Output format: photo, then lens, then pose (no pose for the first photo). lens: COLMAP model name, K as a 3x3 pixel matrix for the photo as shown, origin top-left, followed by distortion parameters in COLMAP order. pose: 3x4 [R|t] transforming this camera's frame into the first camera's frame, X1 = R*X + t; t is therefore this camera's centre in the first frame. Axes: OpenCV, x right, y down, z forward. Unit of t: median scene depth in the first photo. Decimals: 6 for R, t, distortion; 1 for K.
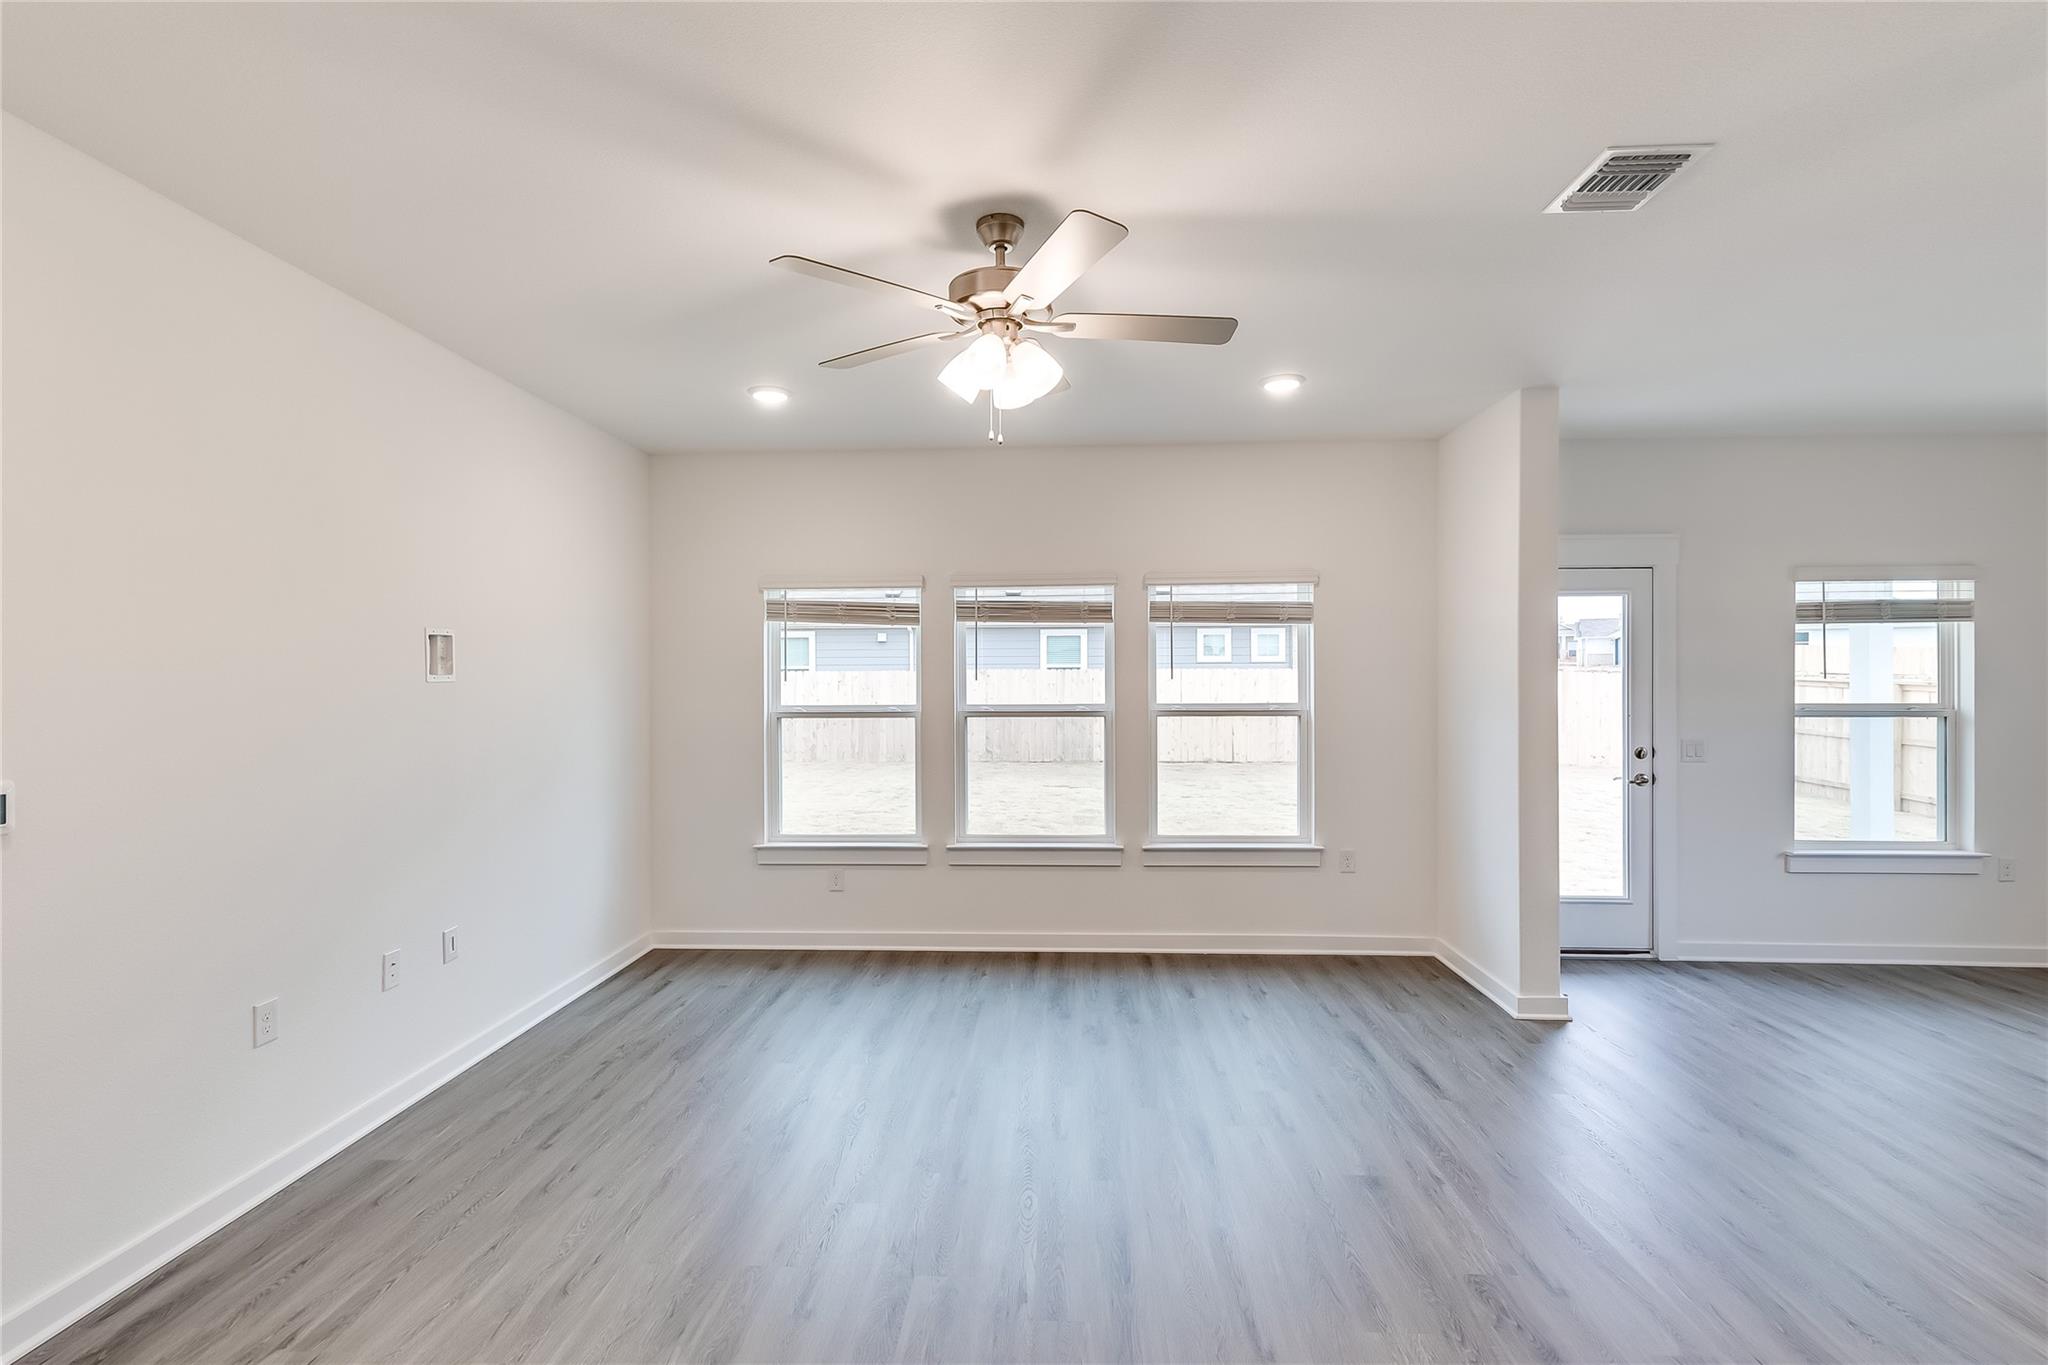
lens RADIAL K [[926.3, 0, 1014.4], [0, 926.3, 690.1], [0, 0, 1]] dist [0.006702, -0.000475]
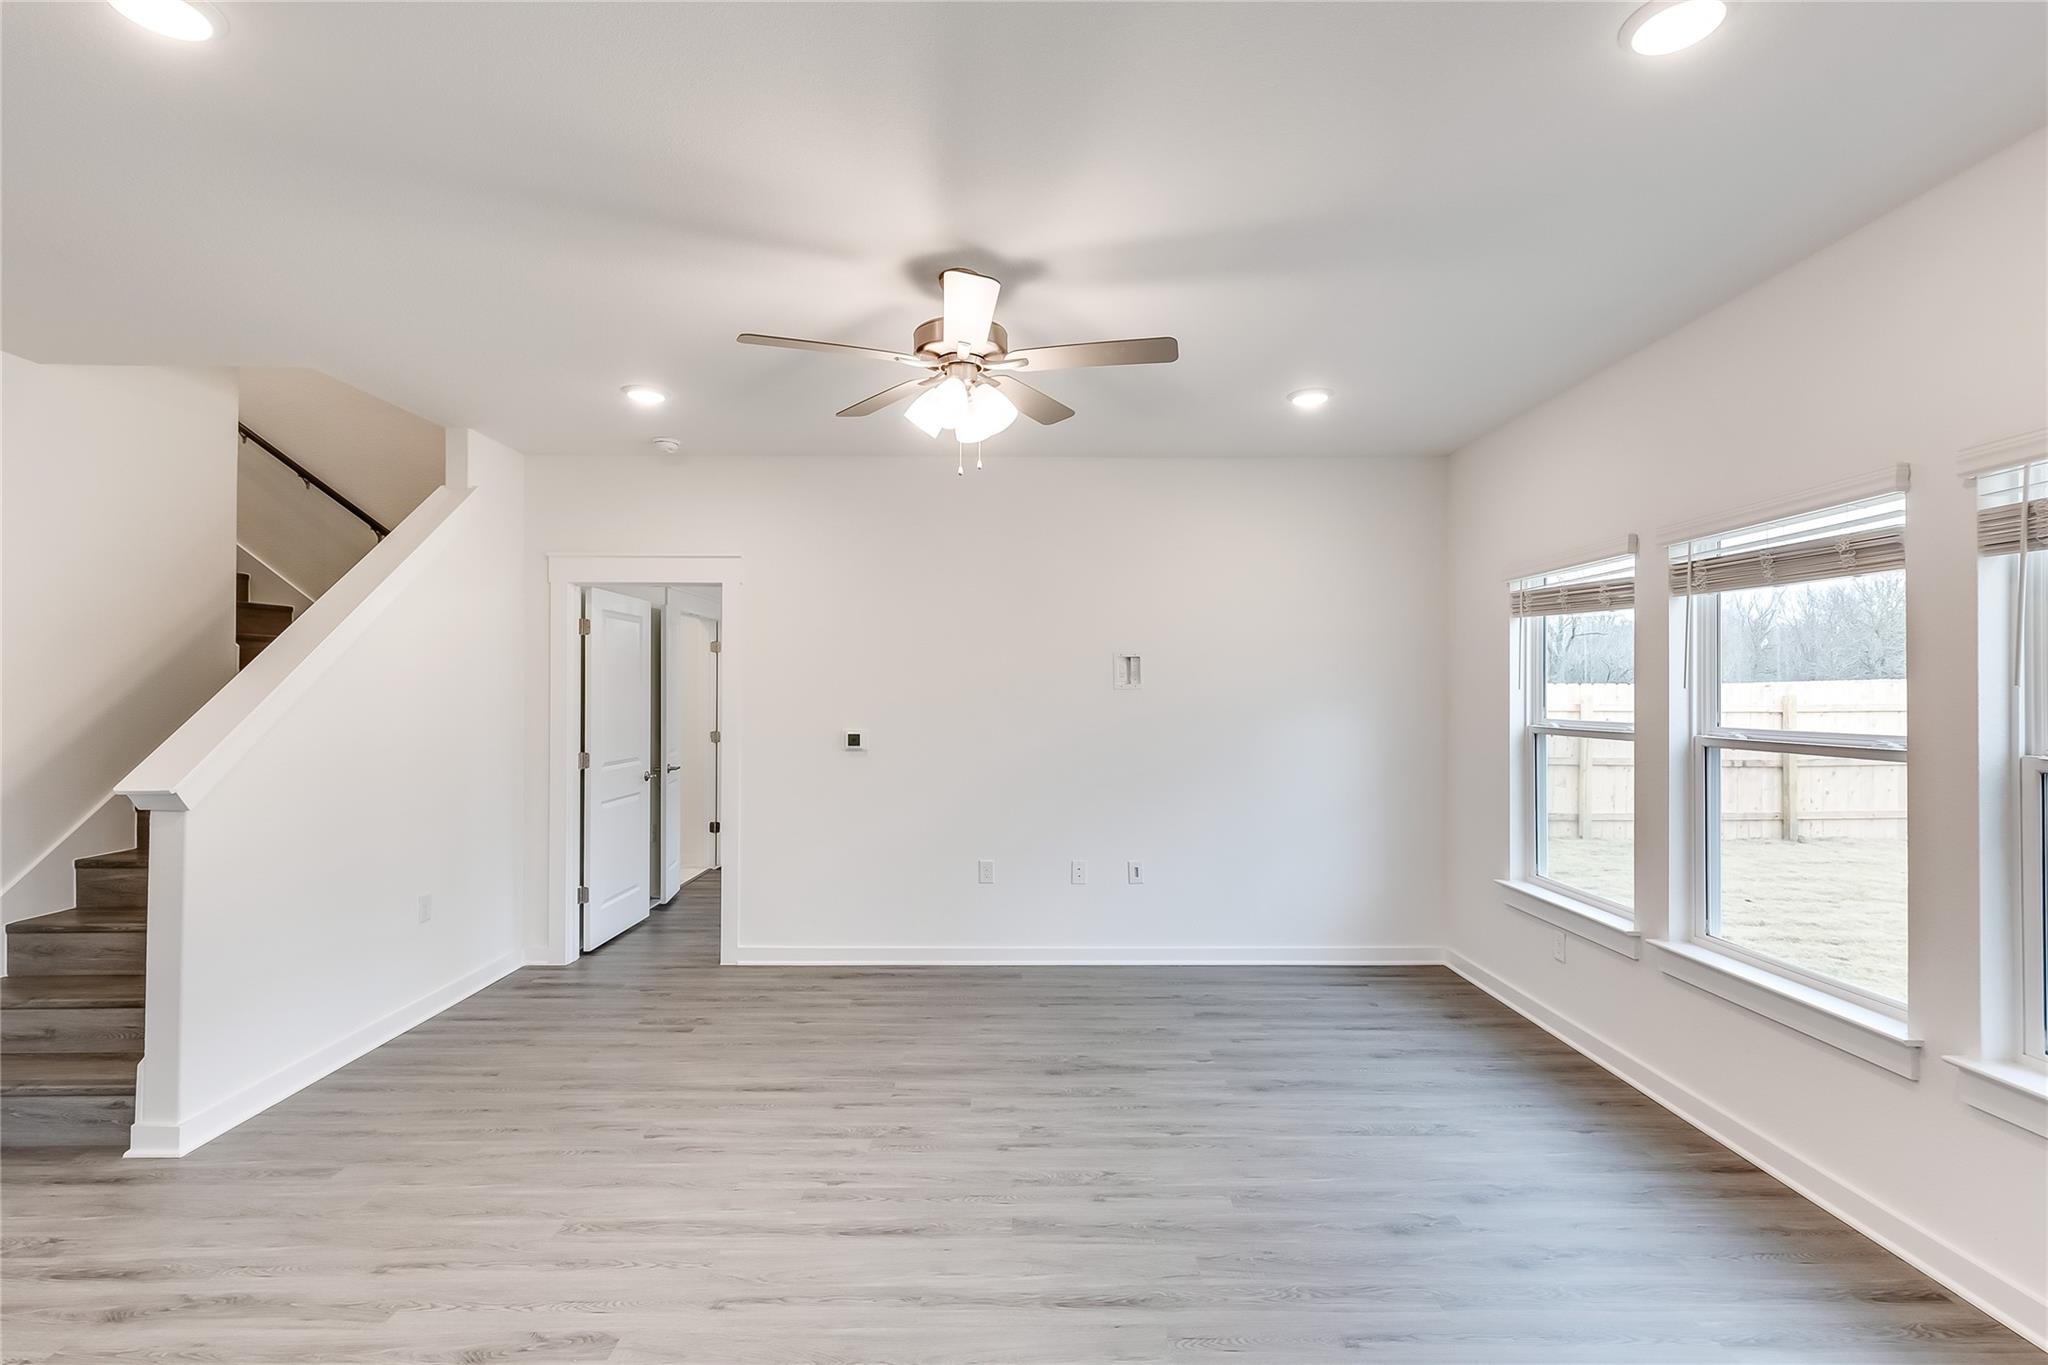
lens RADIAL K [[926.3, 0, 1031.0], [0, 926.3, 686.1], [0, 0, 1]] dist [0.006702, -0.000475]
pose [[0.061646, -0.001317, -0.998097, 0.576199], [-0.008561, 0.999962, -0.001848, -0.006691], [0.998061, 0.008659, 0.061633, 0.532952]]
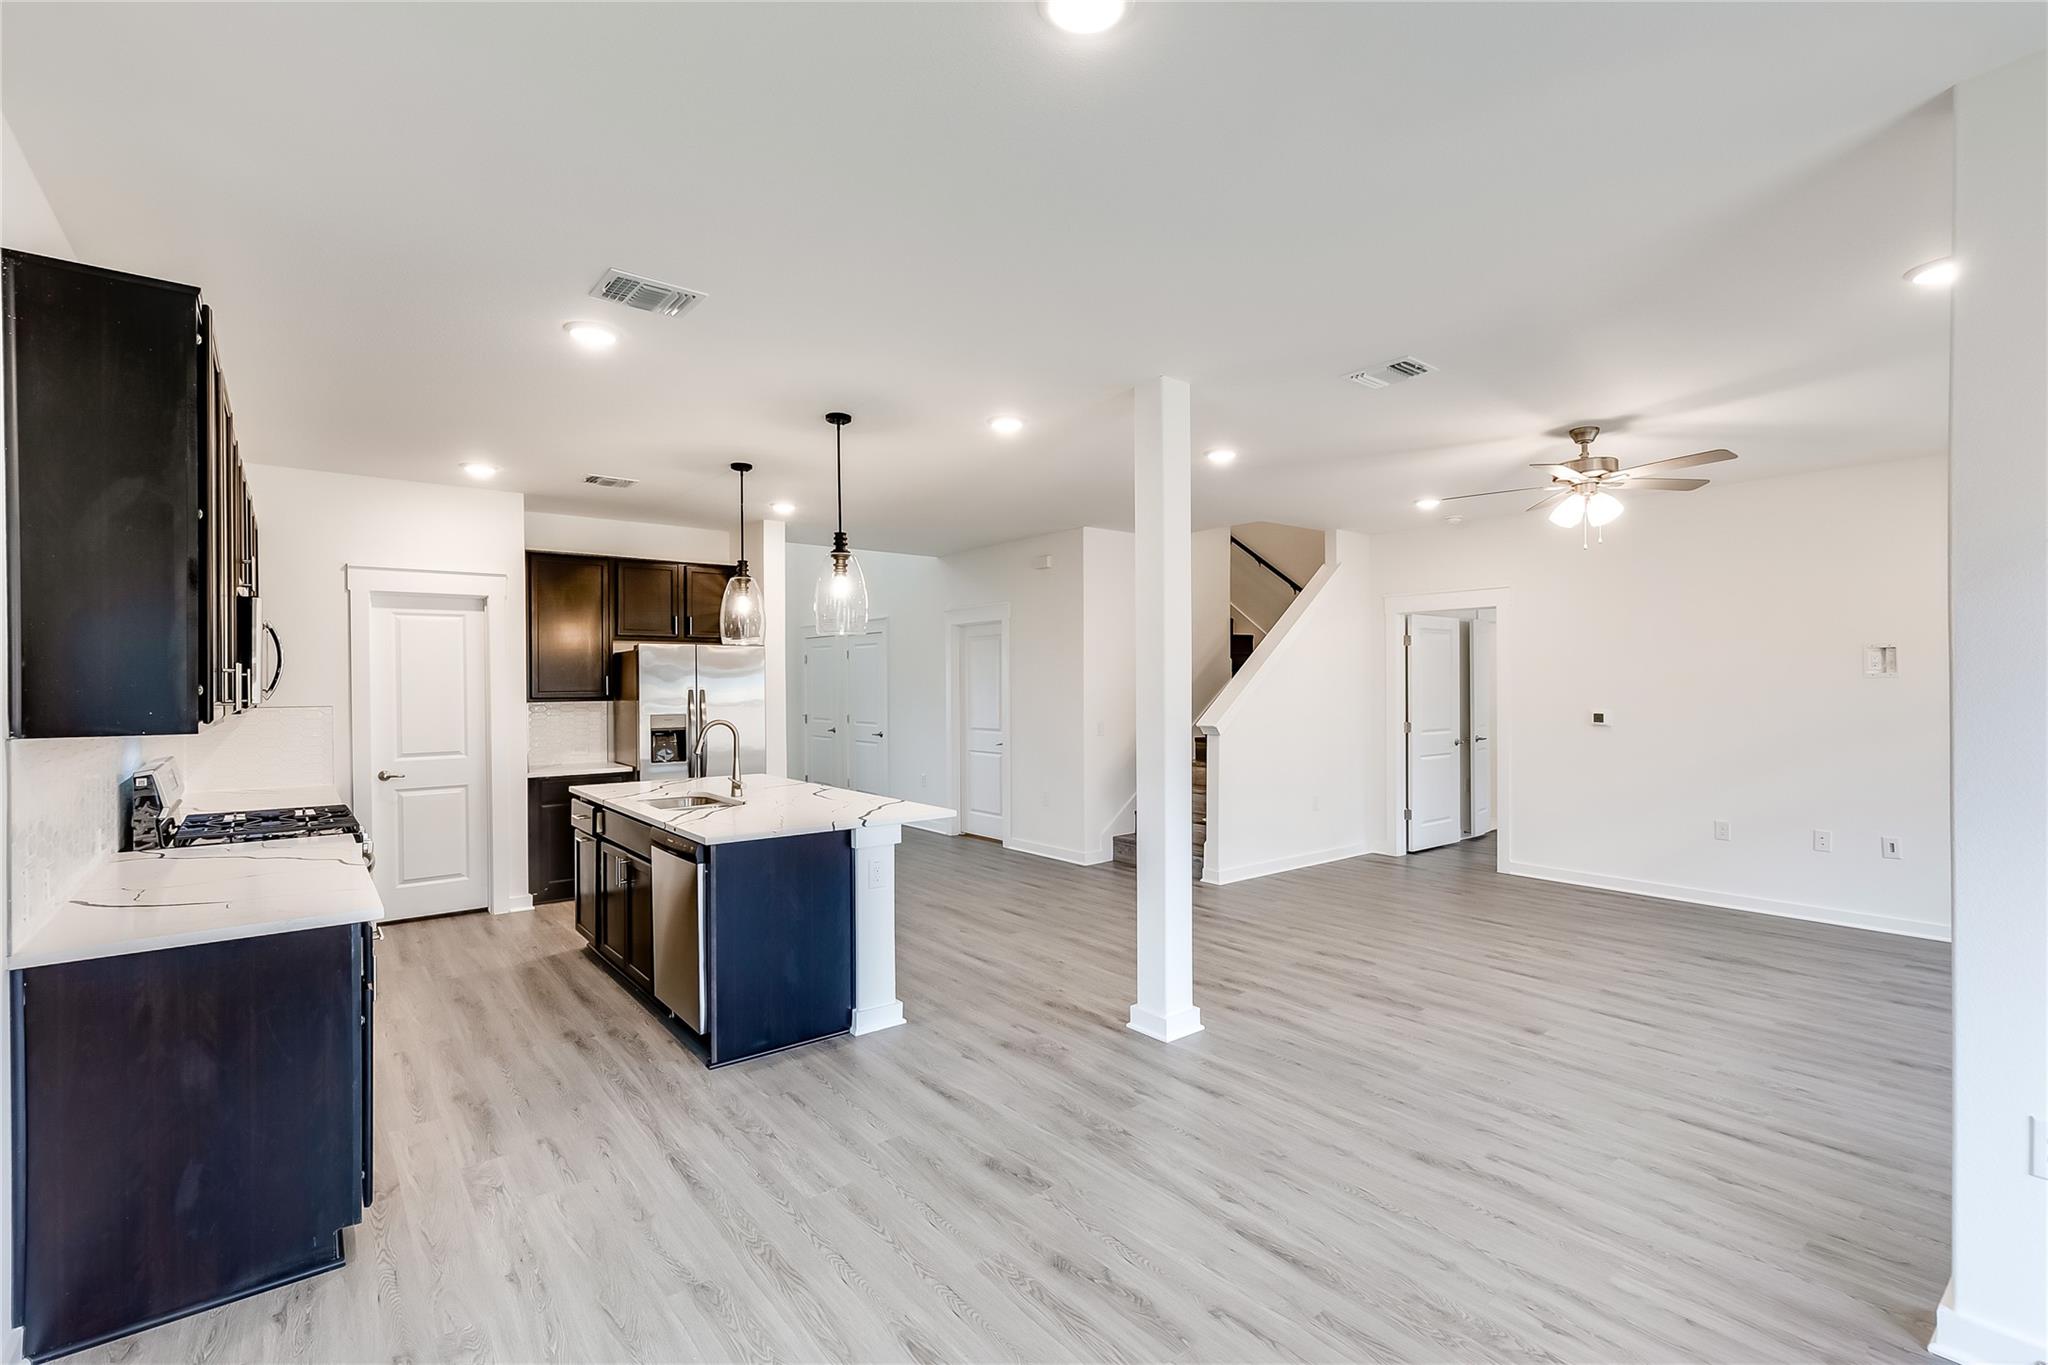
lens RADIAL K [[926.3, 0, 1019.2], [0, 926.3, 686.1], [0, 0, 1]] dist [0.006702, -0.000475]
pose [[-0.753883, 0.008182, -0.656957, 1.065429], [0.003072, 0.999955, 0.008929, -0.008699], [0.657001, 0.004714, -0.753875, 0.863988]]
